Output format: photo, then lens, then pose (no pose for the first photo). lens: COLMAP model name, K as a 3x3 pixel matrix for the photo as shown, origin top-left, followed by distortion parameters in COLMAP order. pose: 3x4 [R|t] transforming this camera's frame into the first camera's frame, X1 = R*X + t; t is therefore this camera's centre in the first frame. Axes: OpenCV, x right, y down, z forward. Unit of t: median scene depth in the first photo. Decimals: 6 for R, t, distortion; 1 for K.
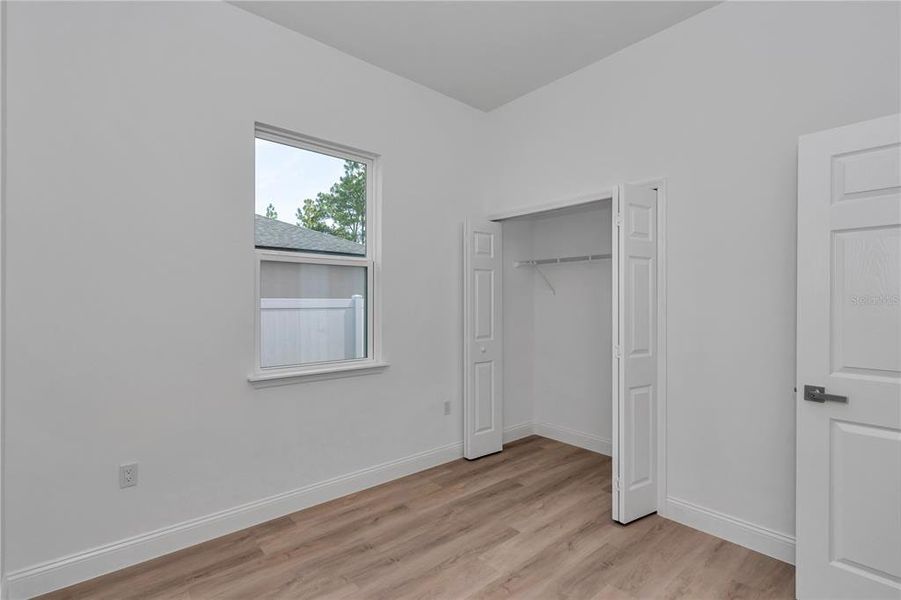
lens RADIAL K [[412.7, 0, 446.6], [0, 412.7, 303.9], [0, 0, 1]] dist [0.001016, -0.000767]
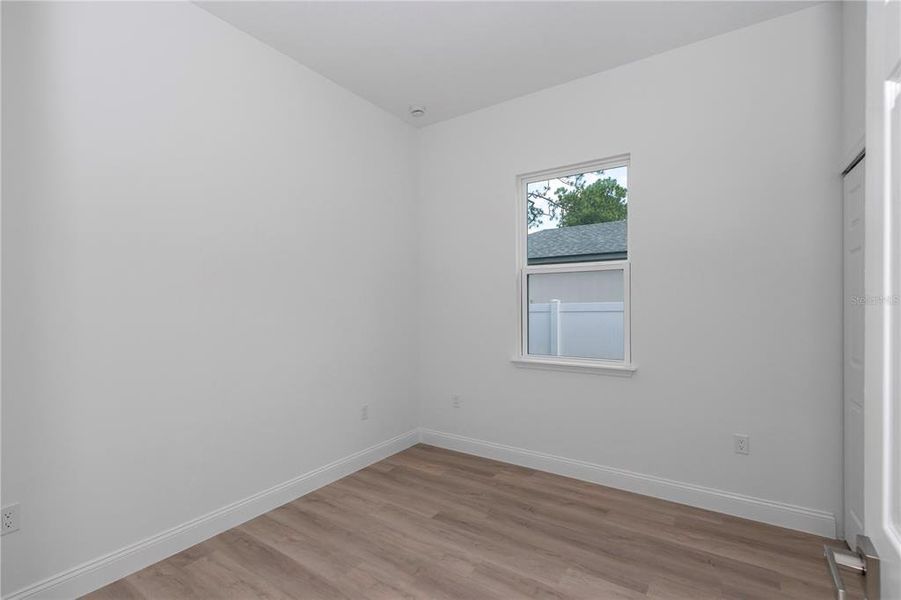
lens RADIAL K [[412.7, 0, 446.6], [0, 412.7, 303.9], [0, 0, 1]] dist [0.001016, -0.000767]
pose [[0.257657, -0.002329, -0.966234, 0.815777], [0.012230, 0.999925, 0.000851, -0.014140], [0.966159, -0.012037, 0.257666, 0.409269]]
